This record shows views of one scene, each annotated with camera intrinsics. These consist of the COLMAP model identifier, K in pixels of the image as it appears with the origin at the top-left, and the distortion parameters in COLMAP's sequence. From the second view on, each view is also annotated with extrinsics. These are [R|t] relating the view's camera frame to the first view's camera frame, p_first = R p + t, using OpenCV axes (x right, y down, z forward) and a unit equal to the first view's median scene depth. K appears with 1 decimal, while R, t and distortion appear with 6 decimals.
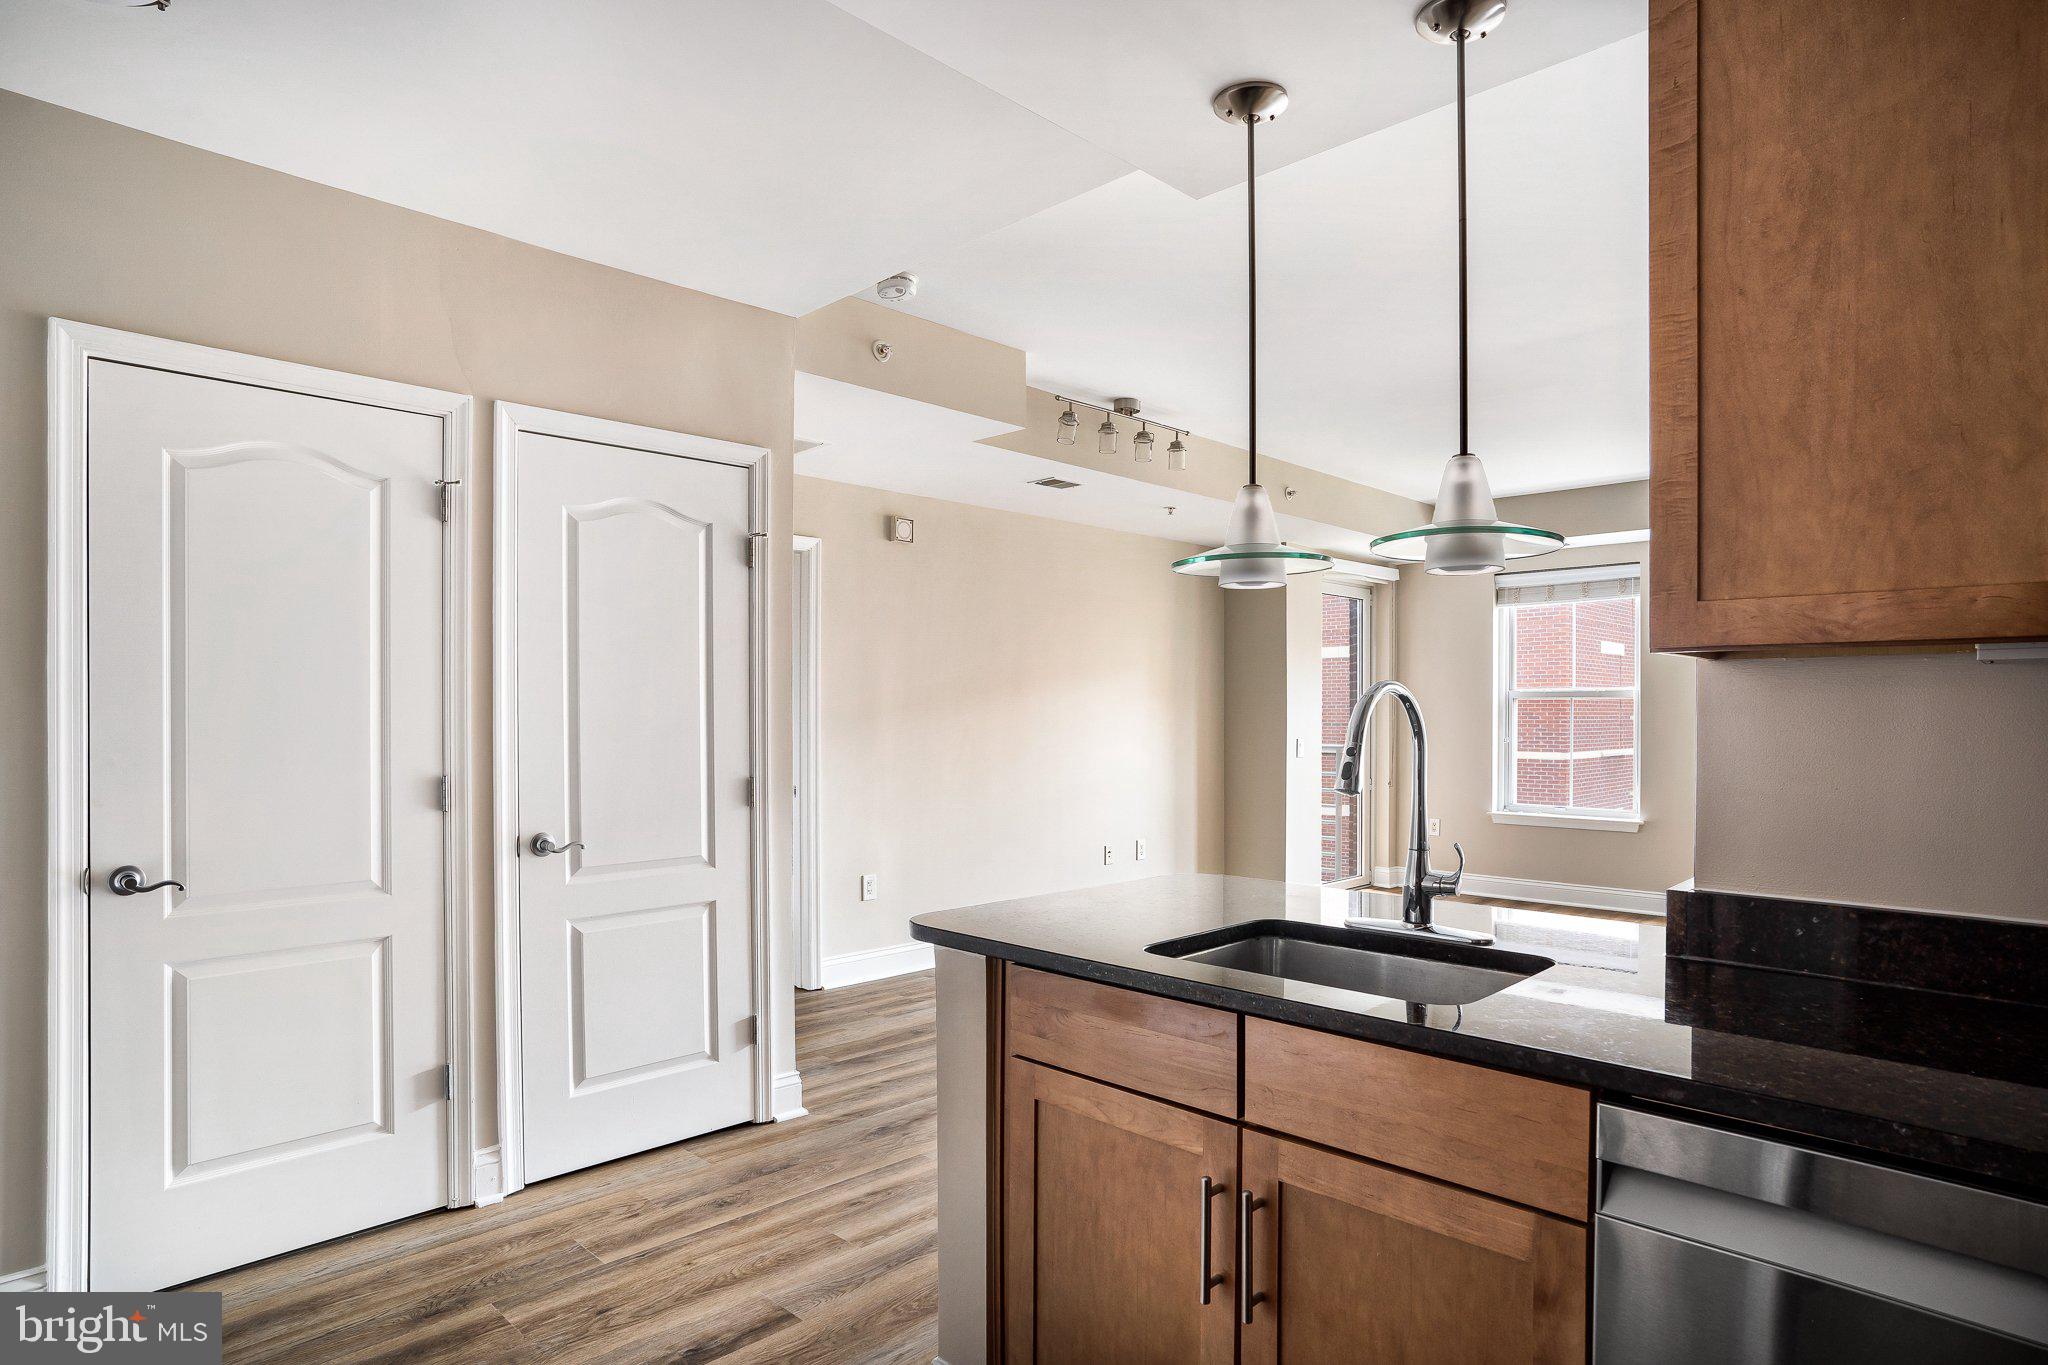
lens RADIAL K [[1137.5, 0, 1054.4], [0, 1137.5, 711.3], [0, 0, 1]] dist [-0.065213, 0.049522]
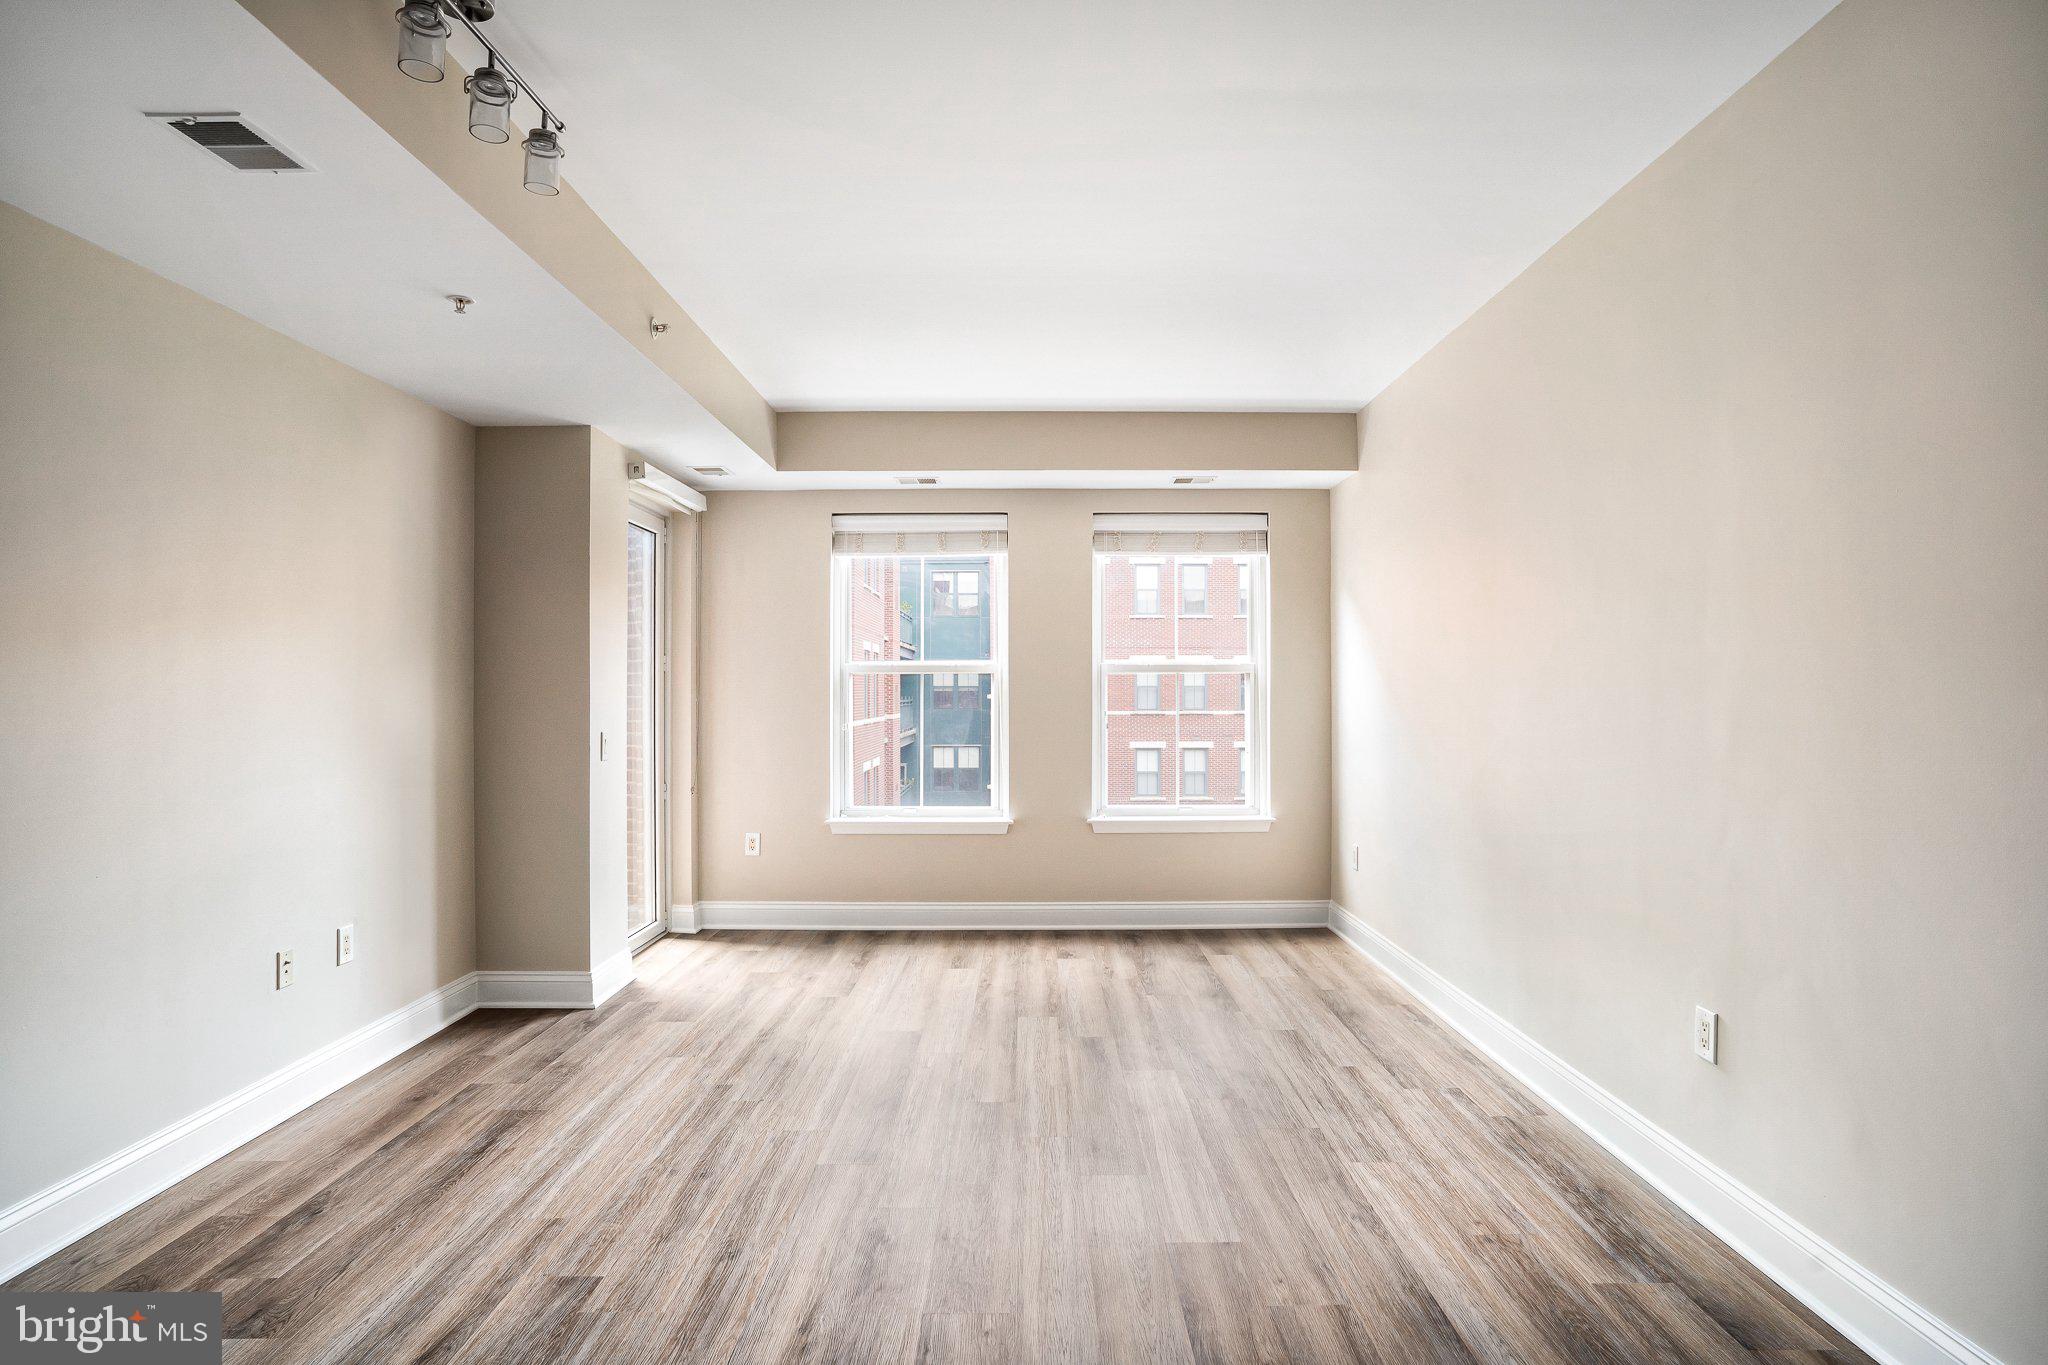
lens RADIAL K [[1104.6, 0, 1068.4], [0, 1104.6, 688.0], [0, 0, 1]] dist [-0.119038, 0.047515]
pose [[0.692171, 0.000309, 0.721733, -0.041525], [0.001959, 0.999995, -0.002307, 0.001010], [-0.721730, 0.003011, 0.692168, 0.363380]]
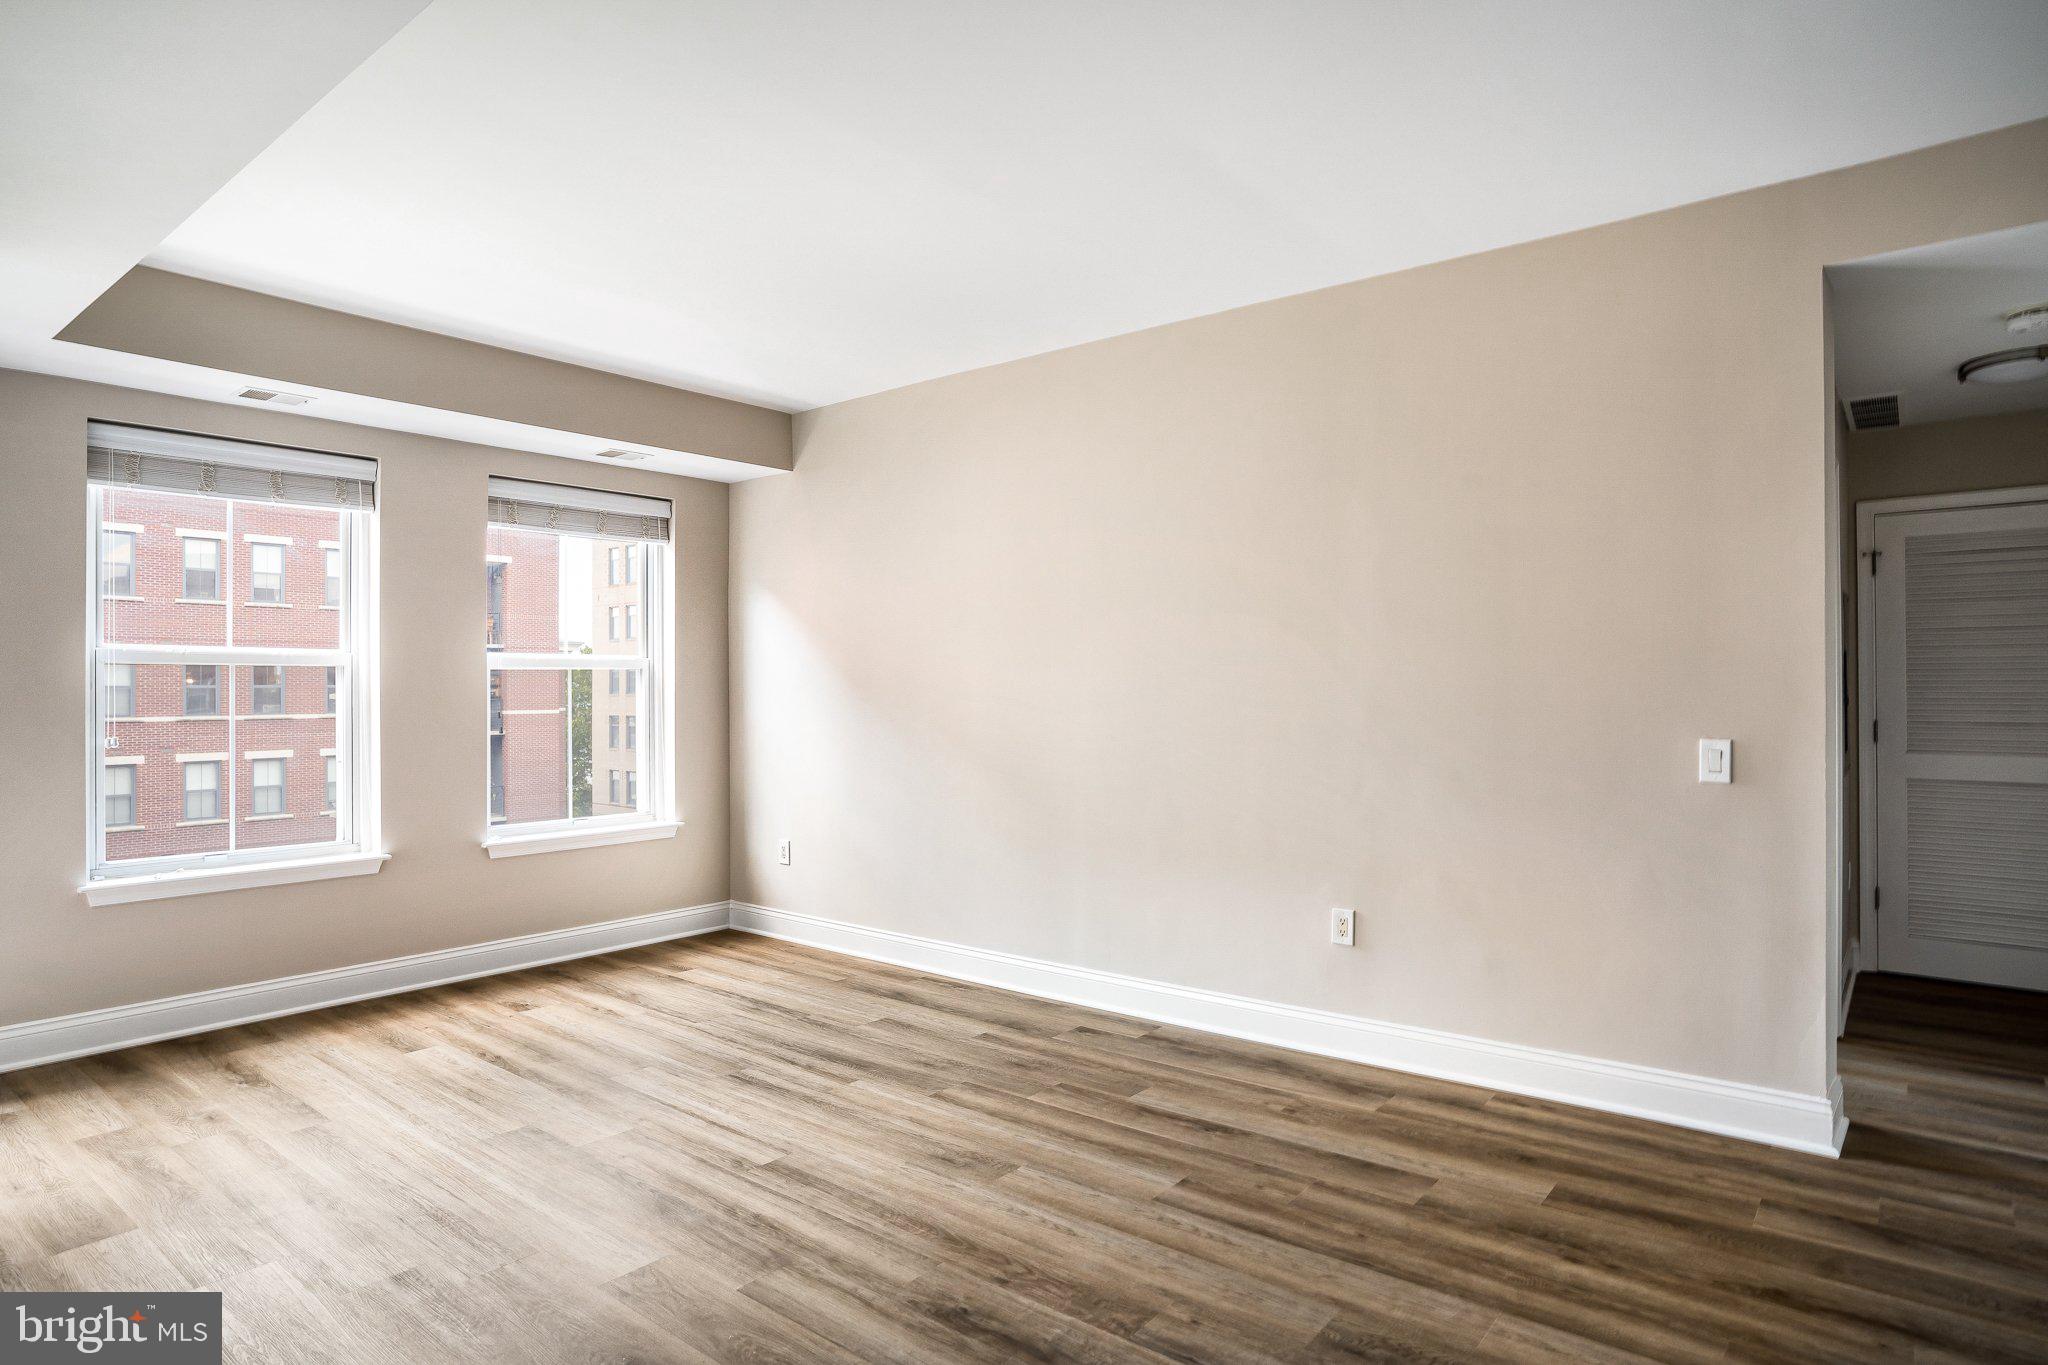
lens RADIAL K [[1097.0, 0, 1024.0], [0, 1097.0, 682.5], [0, 0, 1]] dist [-0.091789, 0.041914]
pose [[-0.121653, 0.003303, 0.992567, -0.128576], [0.003221, 0.999991, -0.002932, 0.000573], [-0.992567, 0.002840, -0.121663, 0.643966]]
